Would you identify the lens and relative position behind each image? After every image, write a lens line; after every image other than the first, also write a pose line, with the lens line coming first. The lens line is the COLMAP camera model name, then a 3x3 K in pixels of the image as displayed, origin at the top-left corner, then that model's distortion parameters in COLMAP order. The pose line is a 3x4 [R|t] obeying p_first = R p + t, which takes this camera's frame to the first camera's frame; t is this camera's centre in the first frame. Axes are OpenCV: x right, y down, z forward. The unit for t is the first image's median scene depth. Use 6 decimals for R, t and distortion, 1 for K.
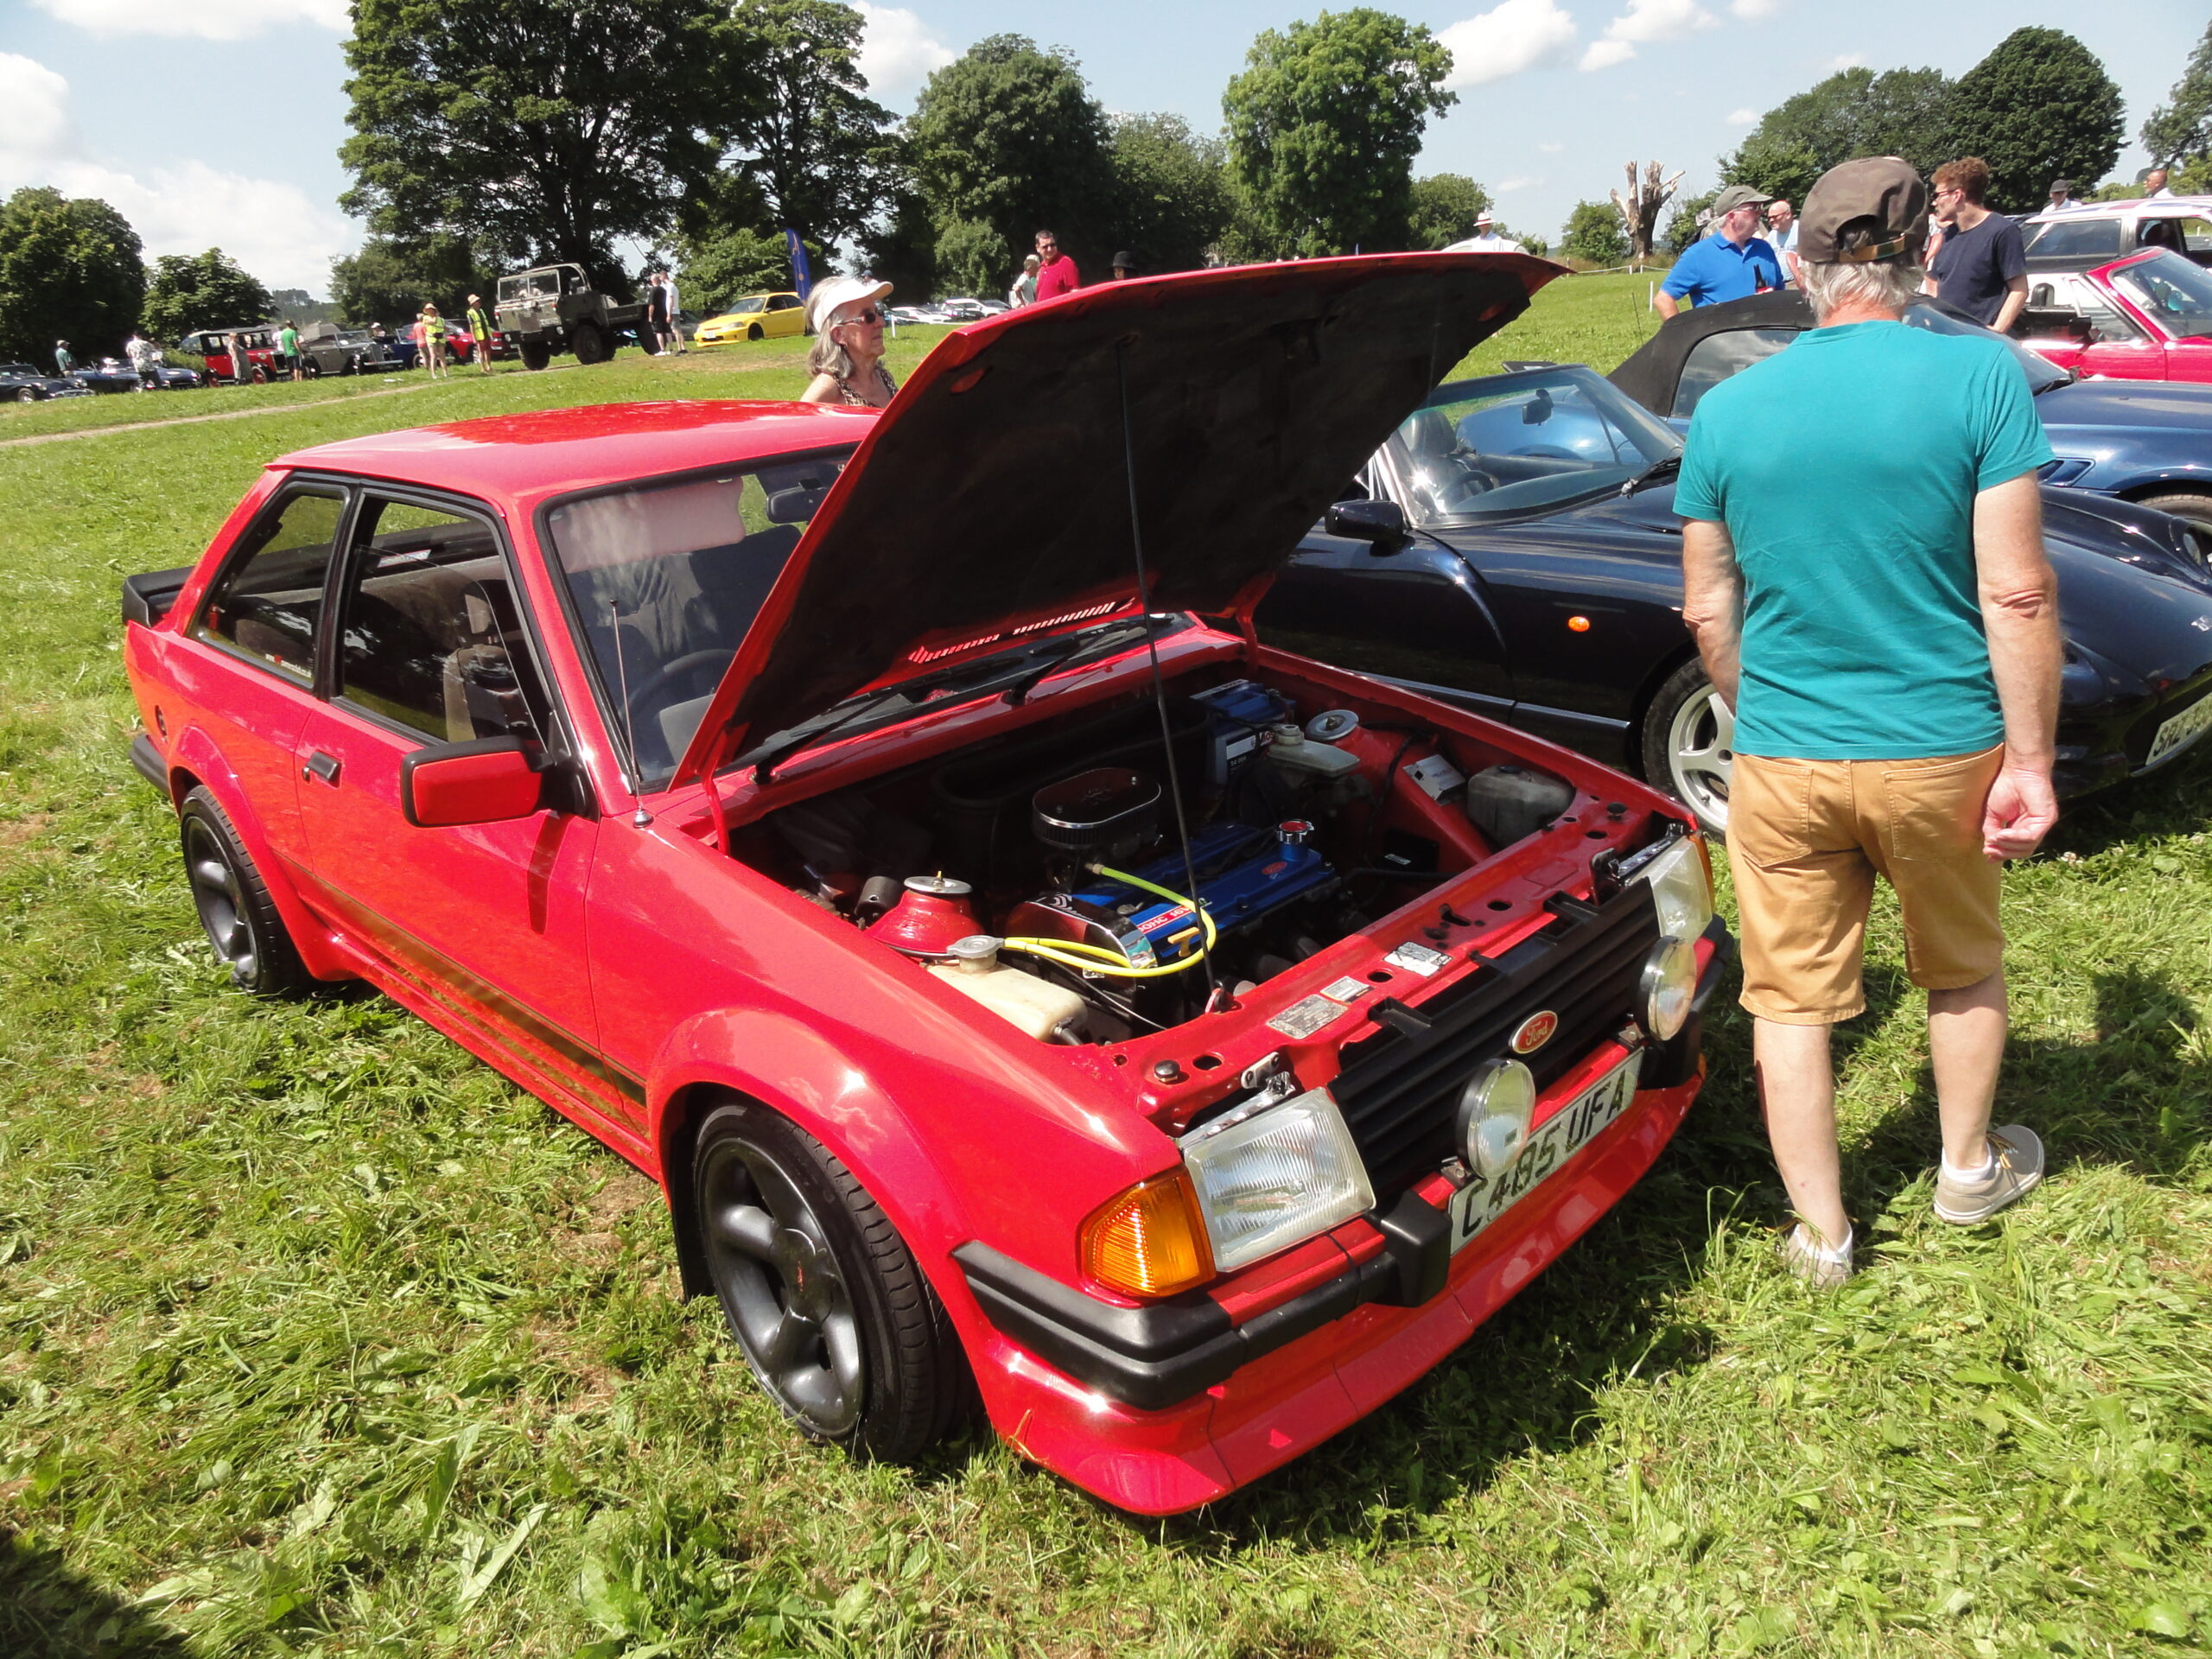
lens RADIAL K [[1569.8, 0, 1106.0], [0, 1569.8, 829.5], [0, 0, 1]] dist [0.005703, 0.007313]
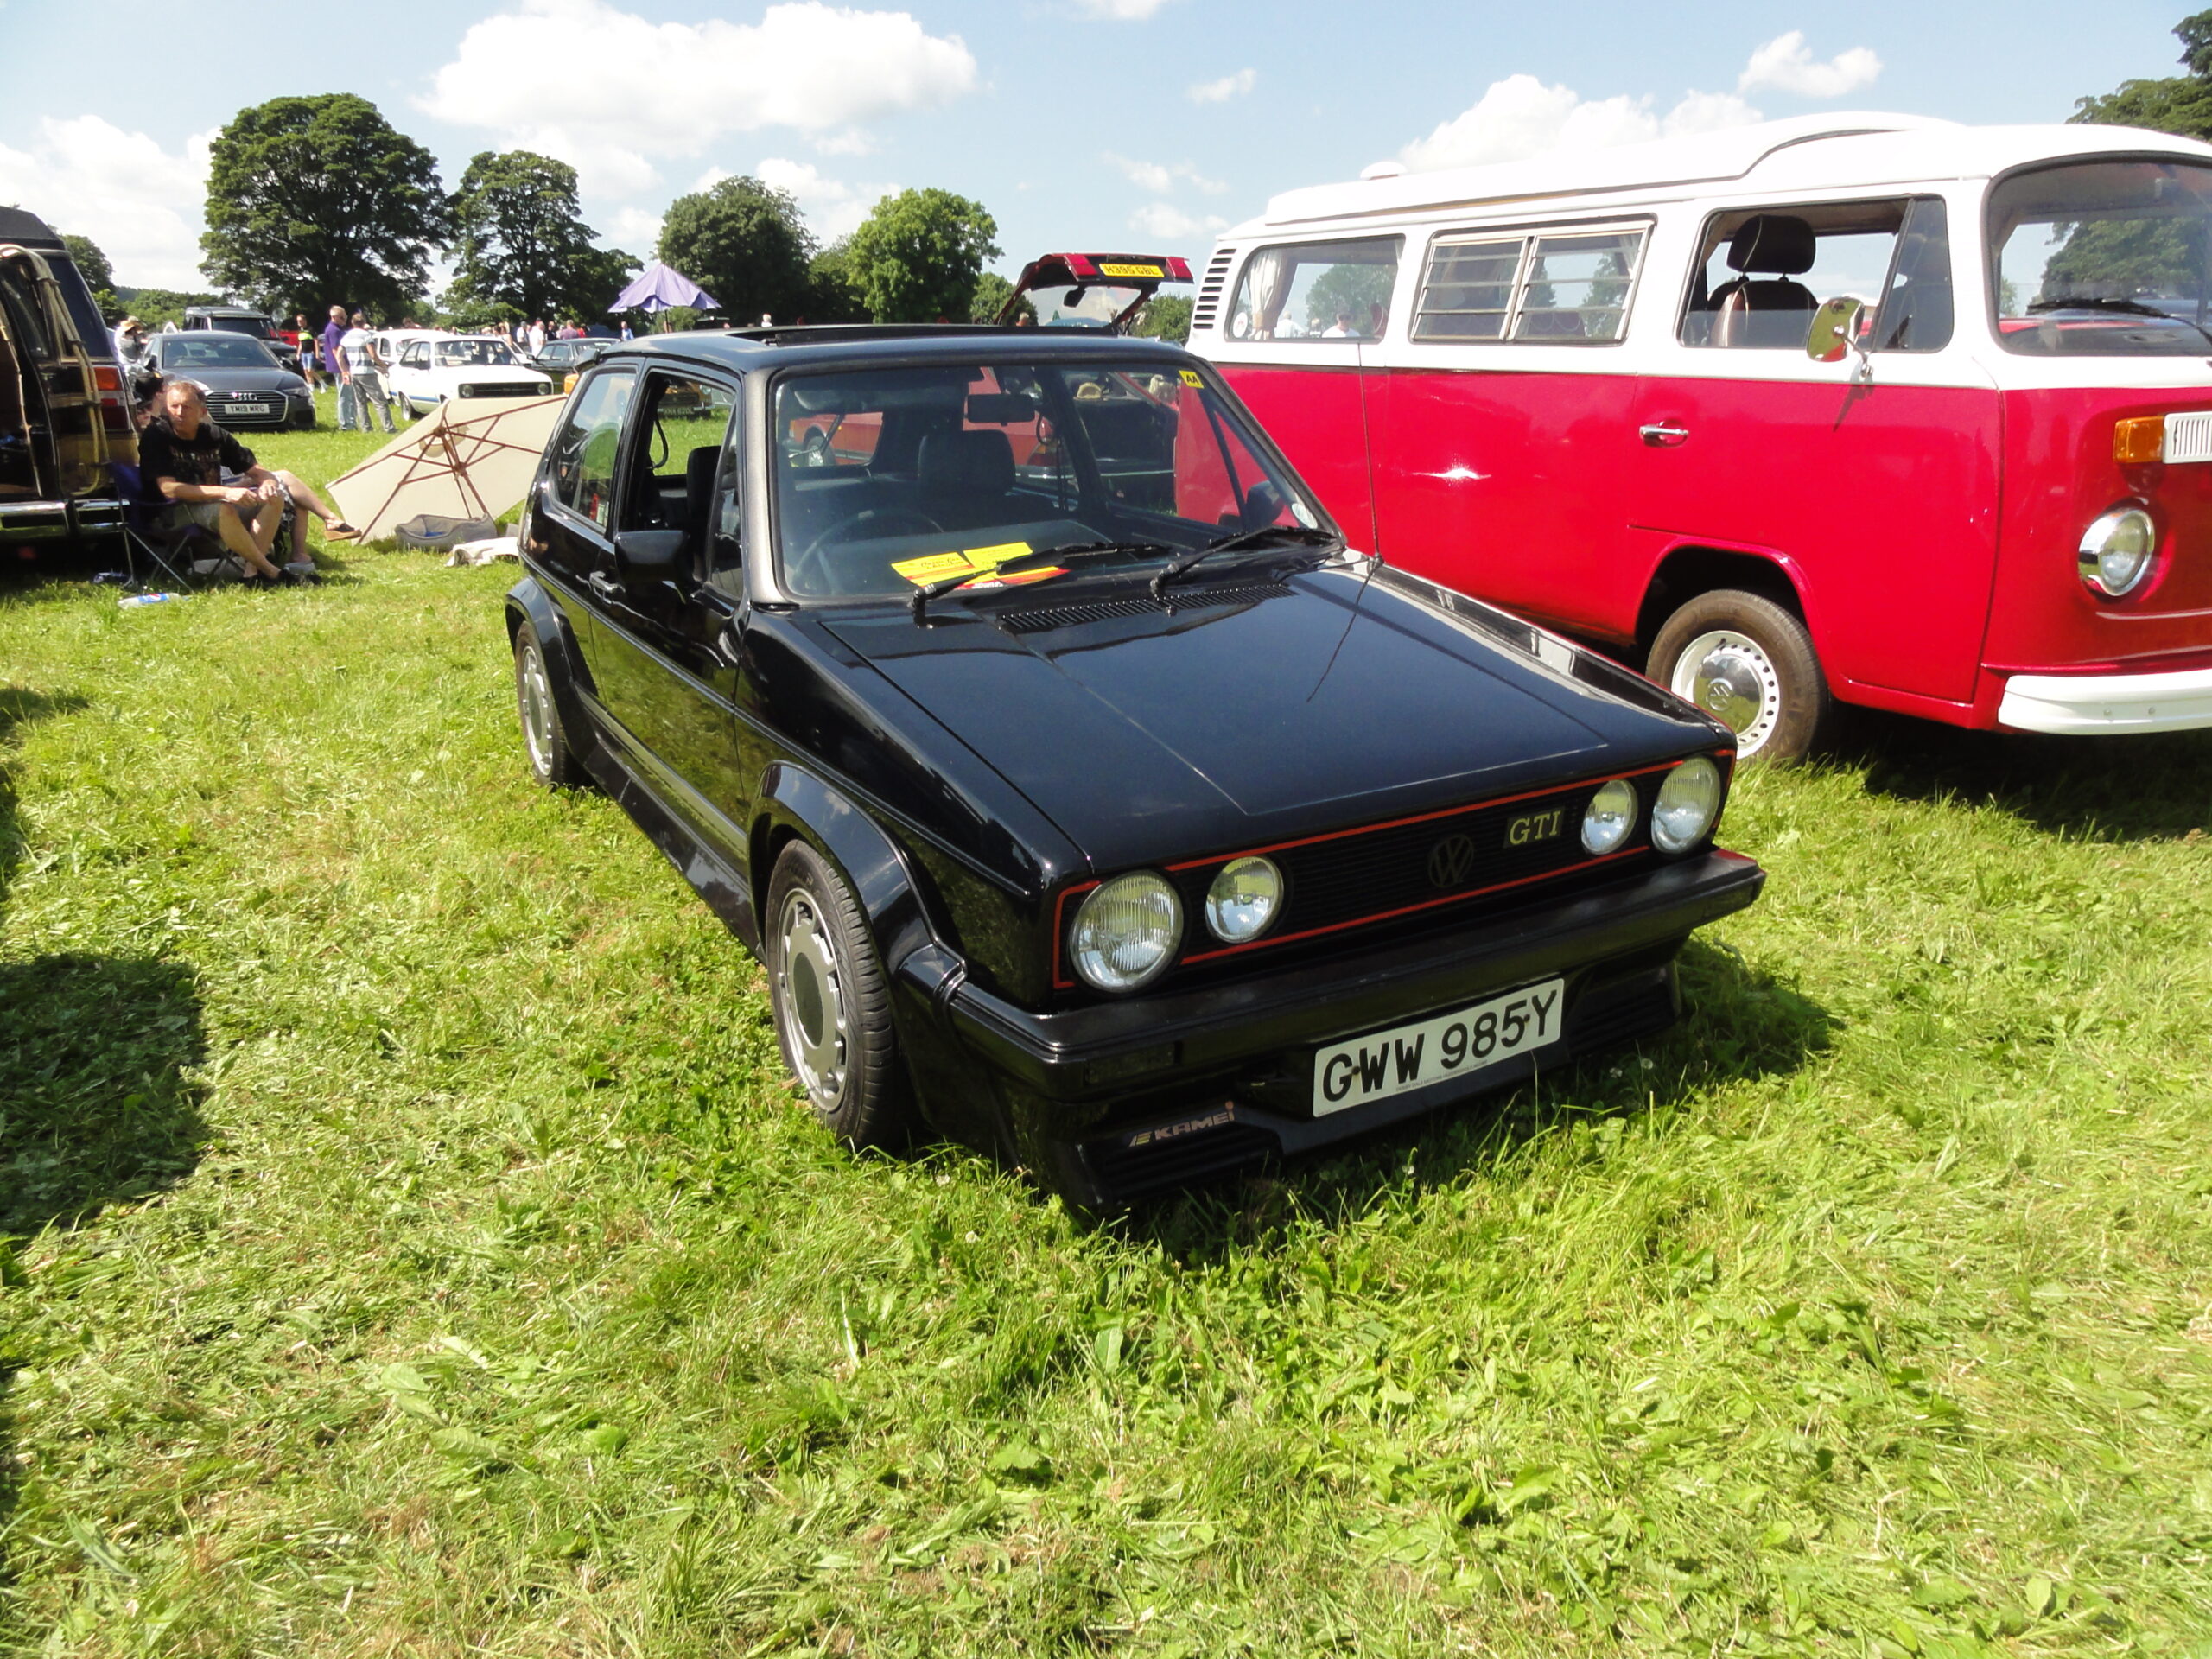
lens RADIAL K [[1557.5, 0, 1106.0], [0, 1557.5, 829.5], [0, 0, 1]] dist [0.000105, 0.004195]
pose [[0.996823, 0.077508, 0.018316, 0.309769], [-0.076620, 0.996043, -0.045033, 0.128611], [-0.021734, 0.043486, 0.998818, -0.415877]]
